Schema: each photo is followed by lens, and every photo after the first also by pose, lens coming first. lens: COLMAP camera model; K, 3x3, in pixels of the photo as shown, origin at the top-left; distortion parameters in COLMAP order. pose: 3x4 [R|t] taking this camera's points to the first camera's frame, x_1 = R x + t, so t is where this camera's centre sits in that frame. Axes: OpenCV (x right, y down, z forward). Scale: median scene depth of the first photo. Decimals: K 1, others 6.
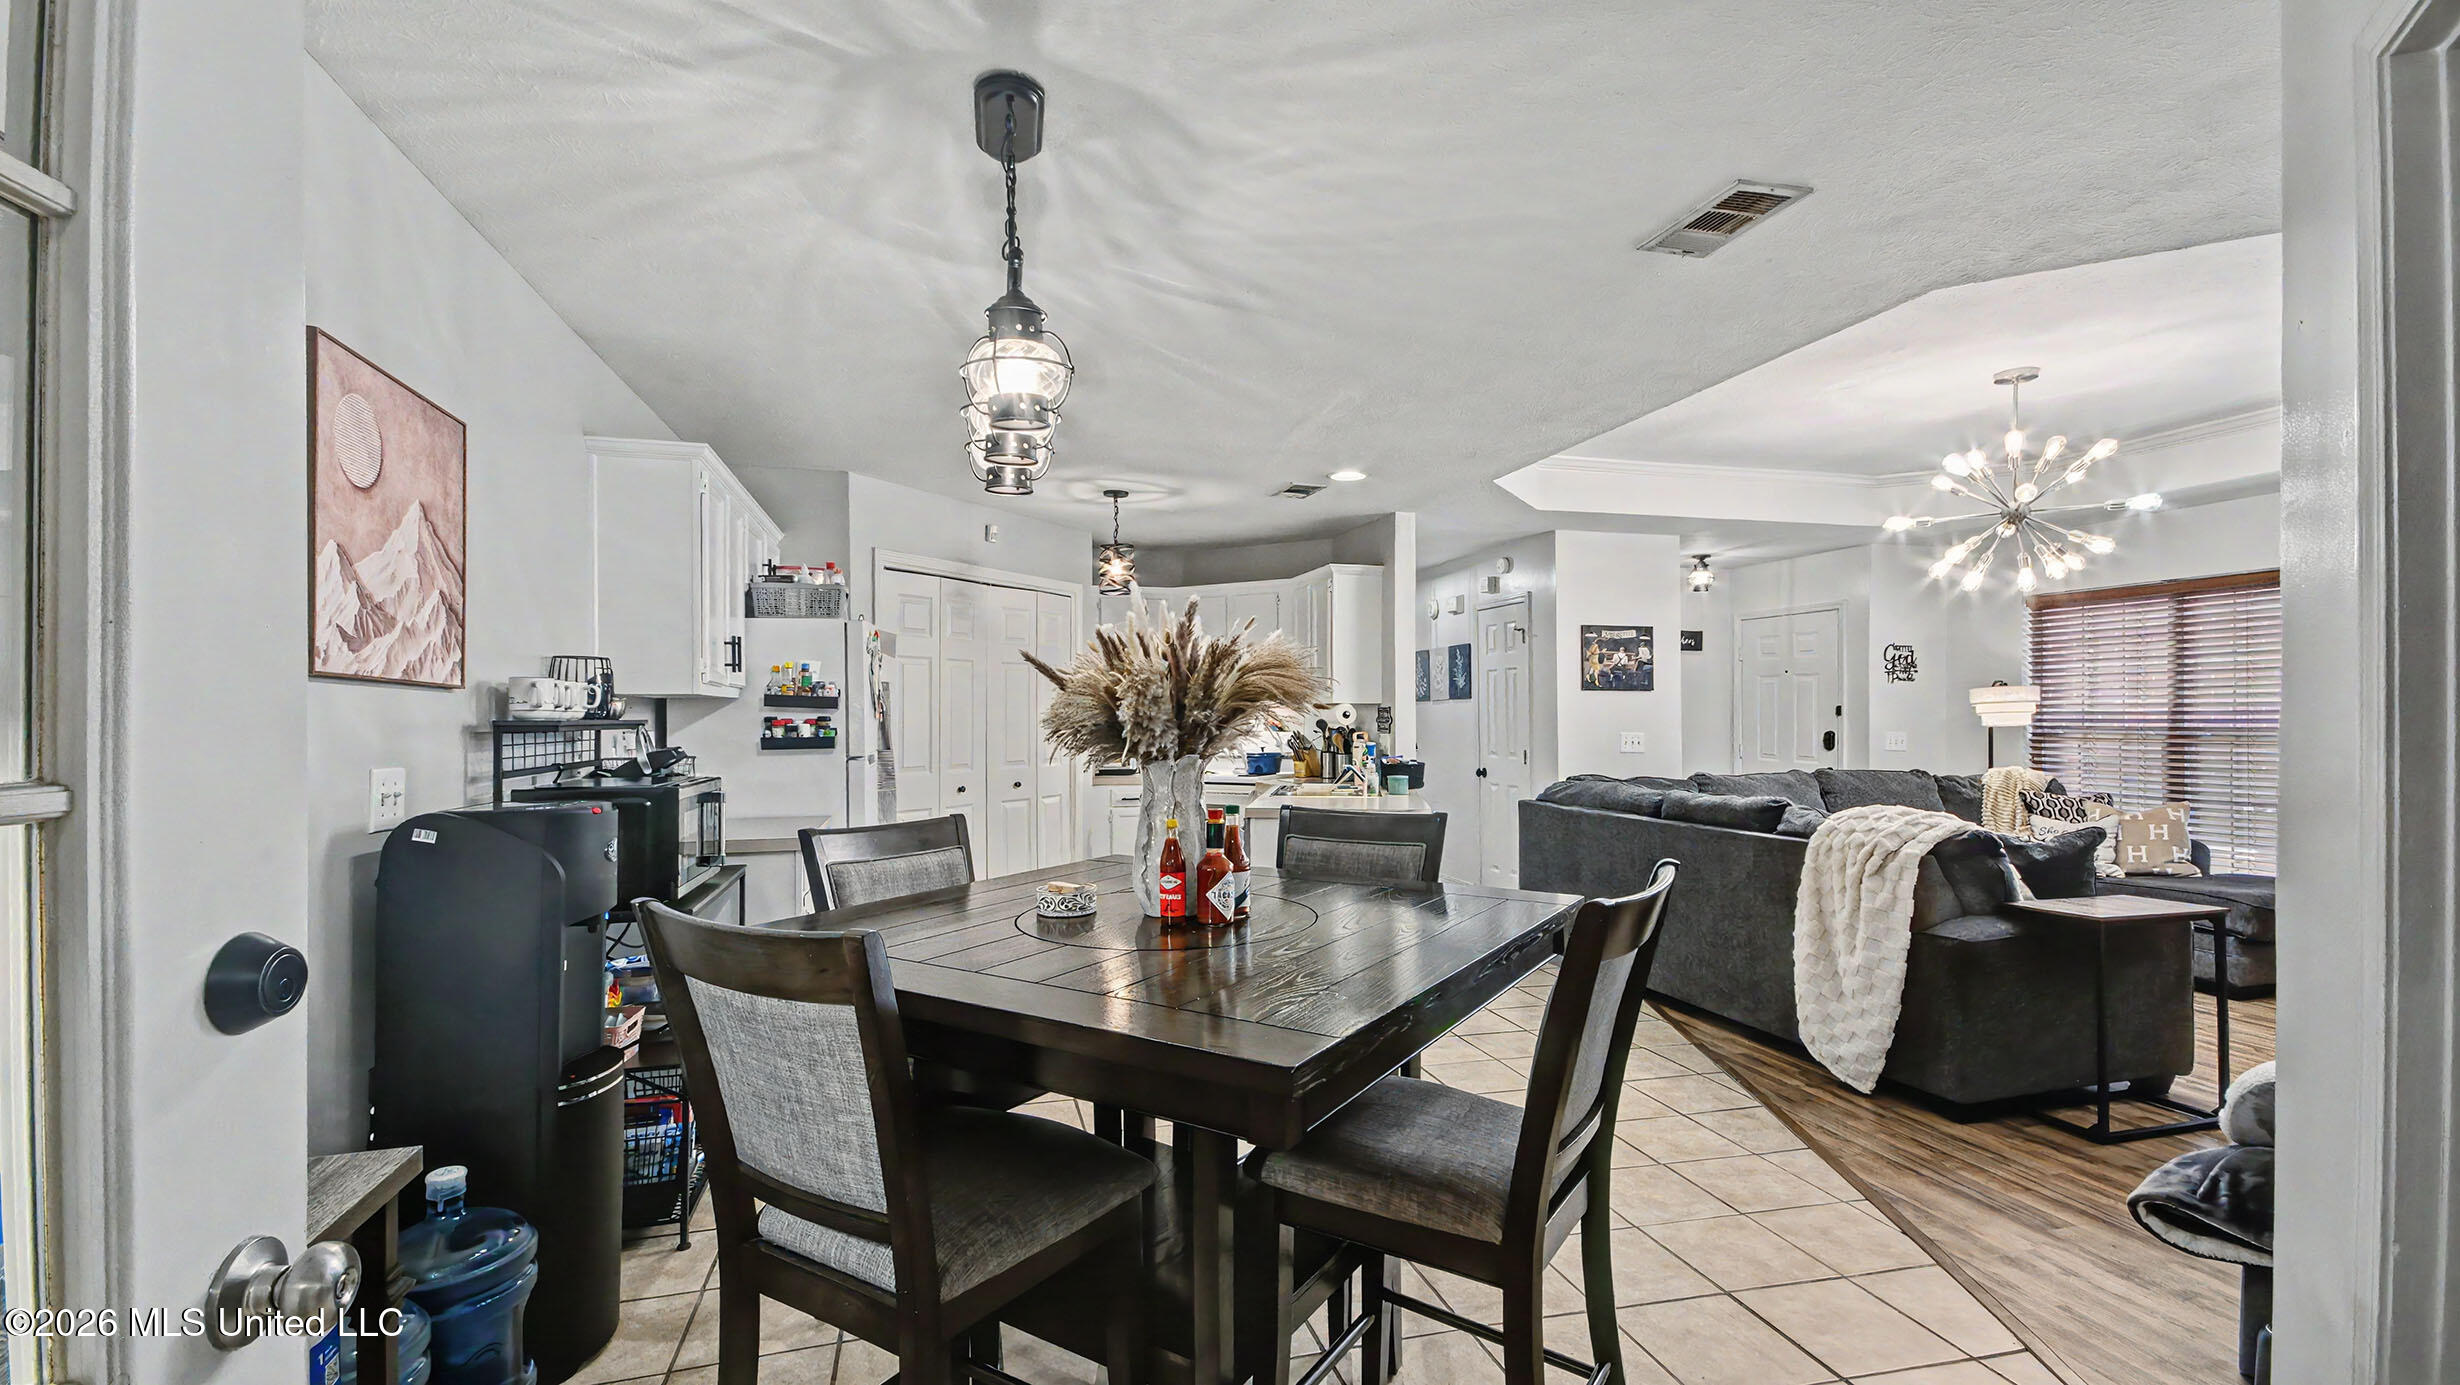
lens RADIAL K [[1104.6, 0, 1215.2], [0, 1104.6, 698.9], [0, 0, 1]] dist [0.039333, 0.000348]
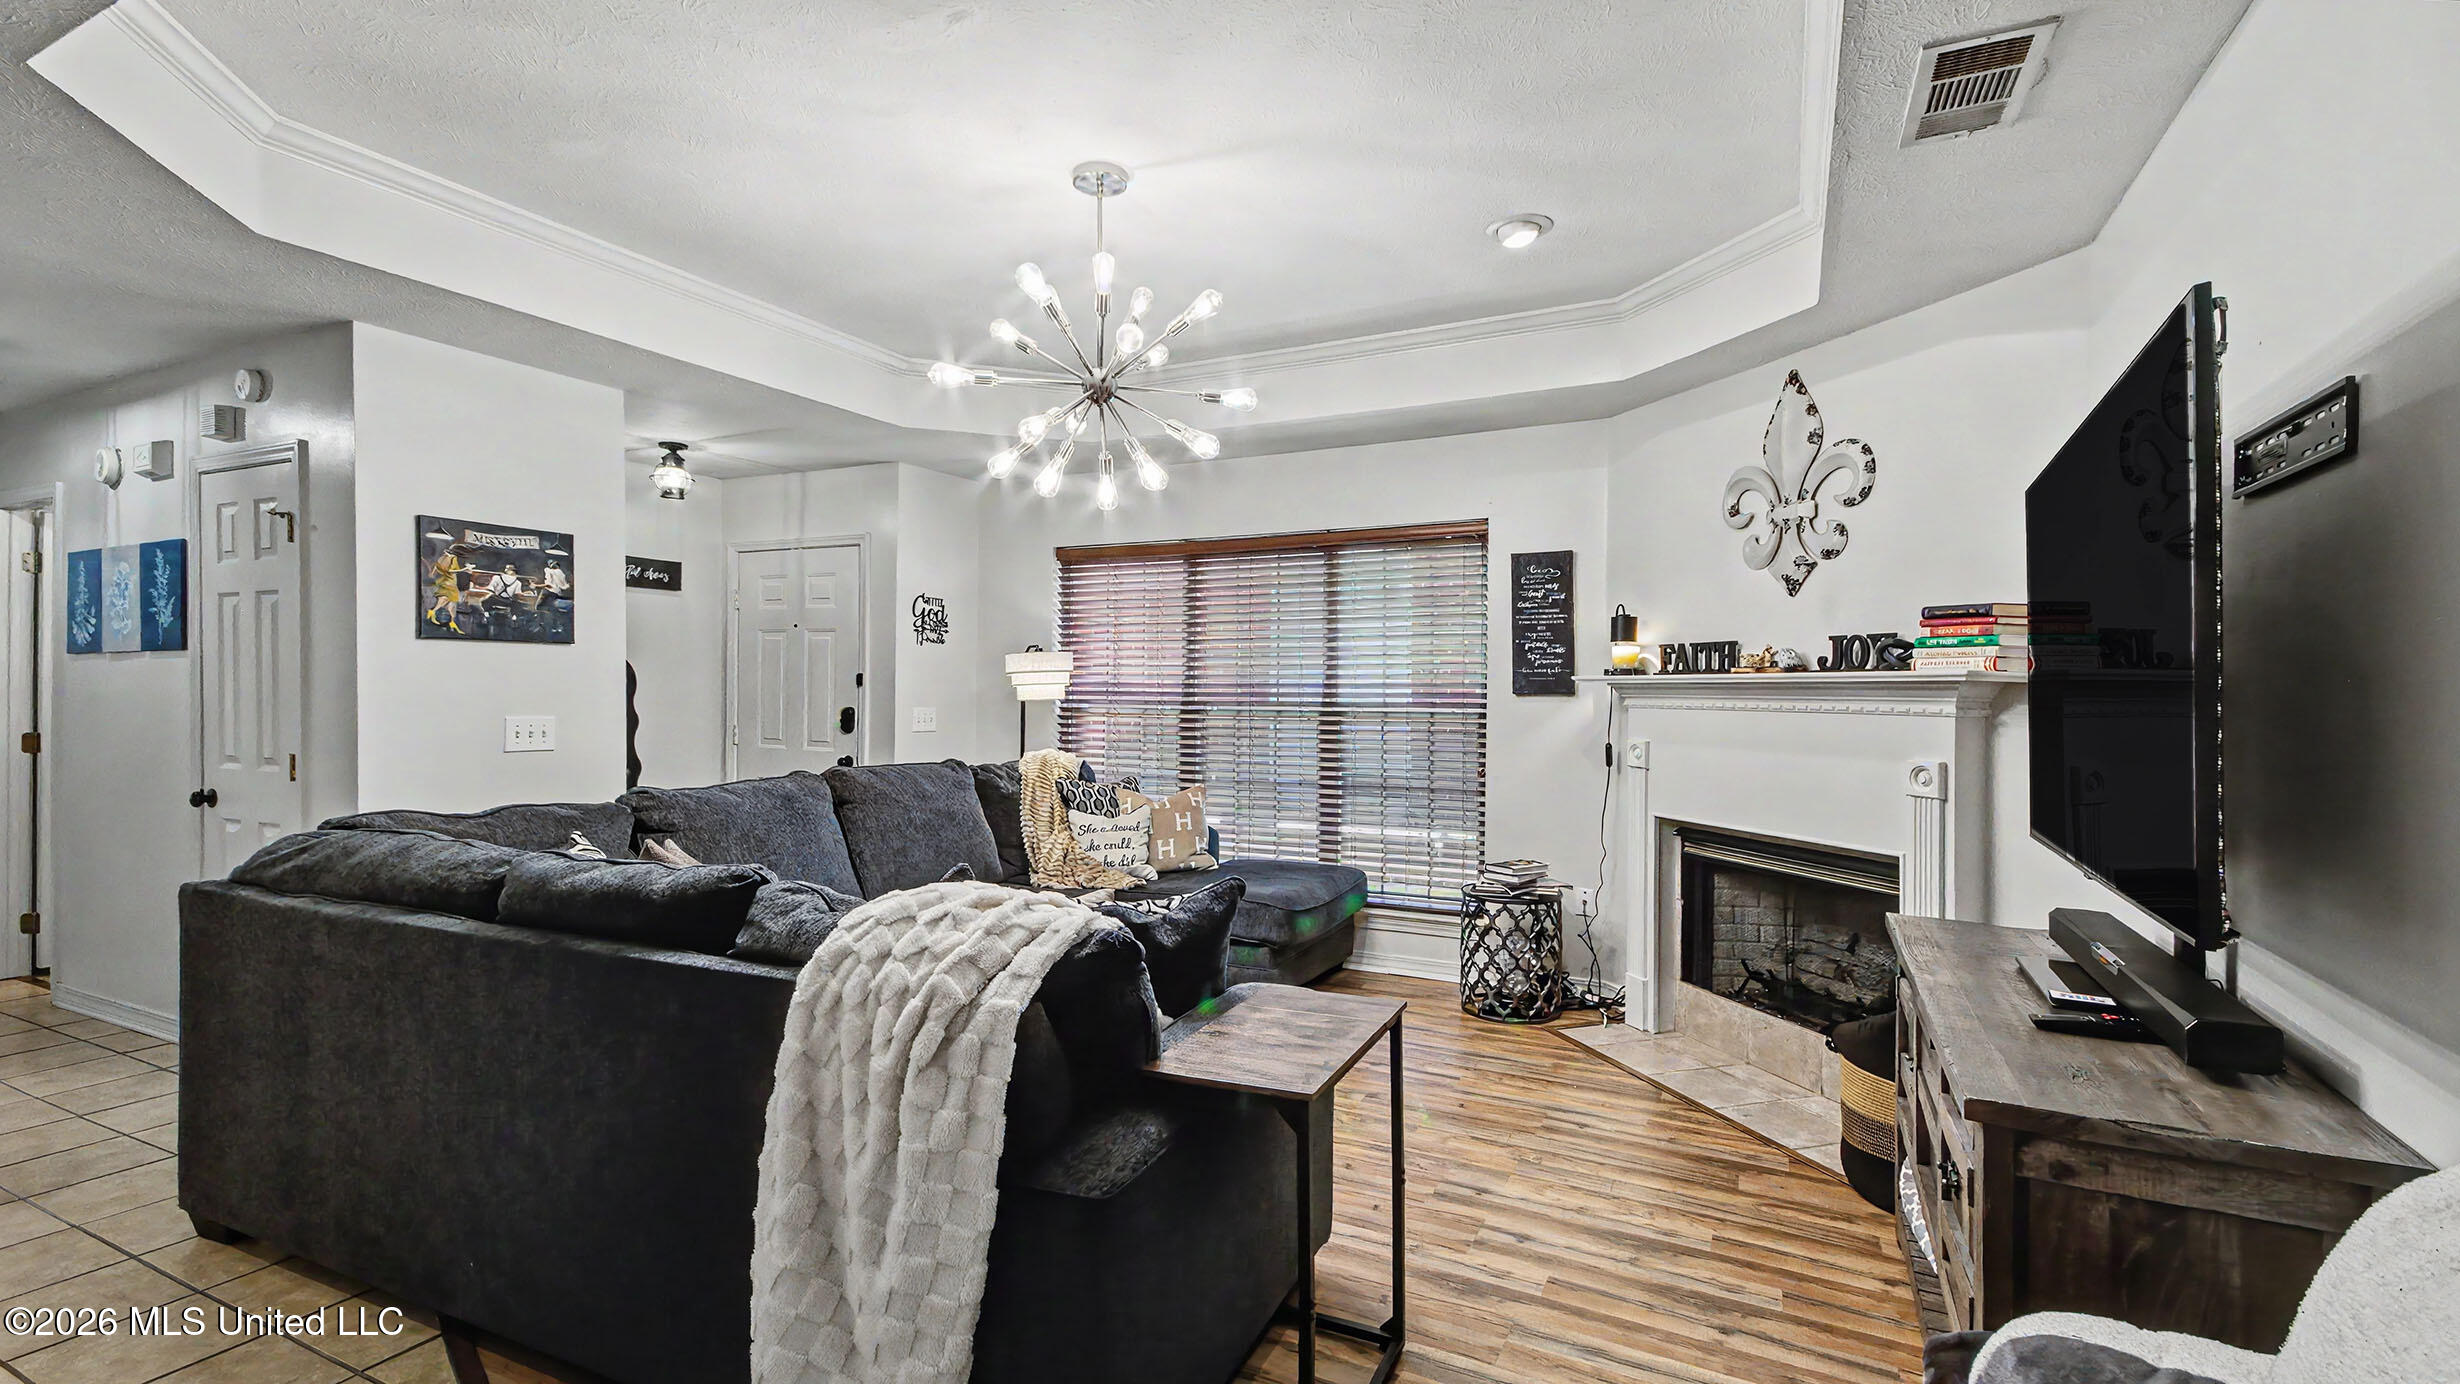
lens RADIAL K [[1104.6, 0, 1215.2], [0, 1104.6, 698.4], [0, 0, 1]] dist [0.039333, 0.000348]
pose [[0.682410, -0.005215, 0.730951, 0.207079], [-0.017410, 0.999575, 0.023386, 0.001624], [-0.730762, -0.028685, 0.682029, 0.372479]]
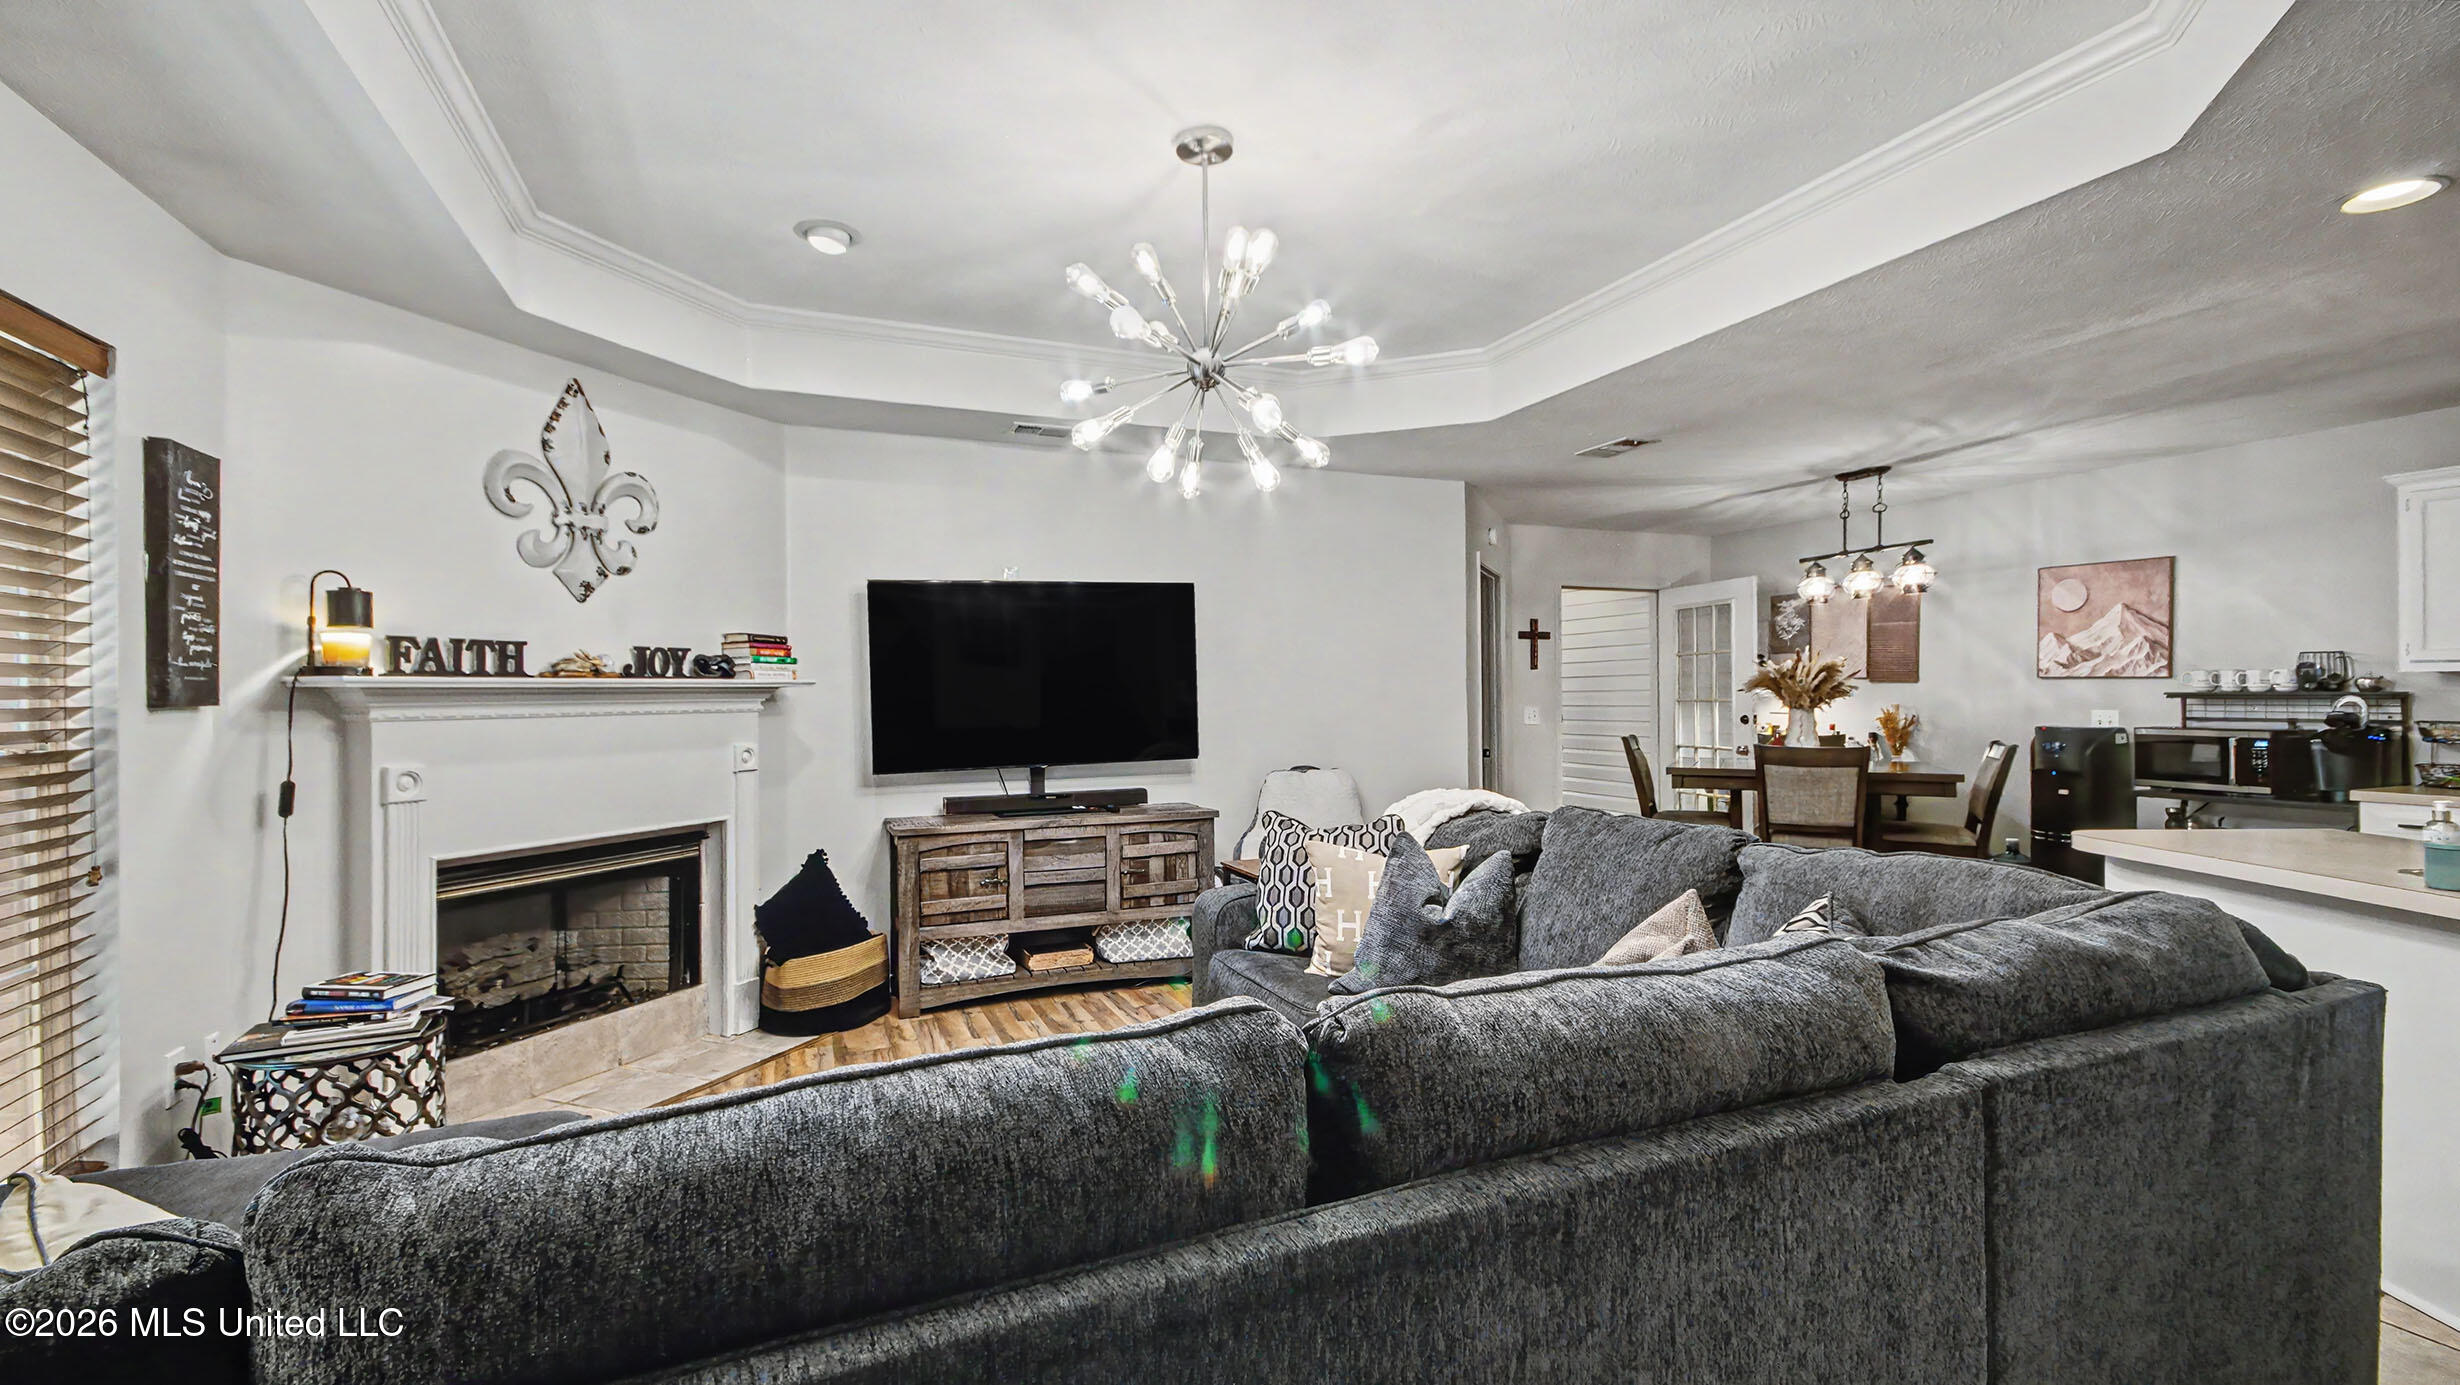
lens RADIAL K [[1104.6, 0, 1215.2], [0, 1104.6, 698.9], [0, 0, 1]] dist [0.039333, 0.000348]
pose [[-0.993172, 0.006538, -0.116472, 0.582622], [0.008267, 0.999863, -0.014367, 0.019402], [0.116362, -0.015232, -0.993090, 1.205004]]
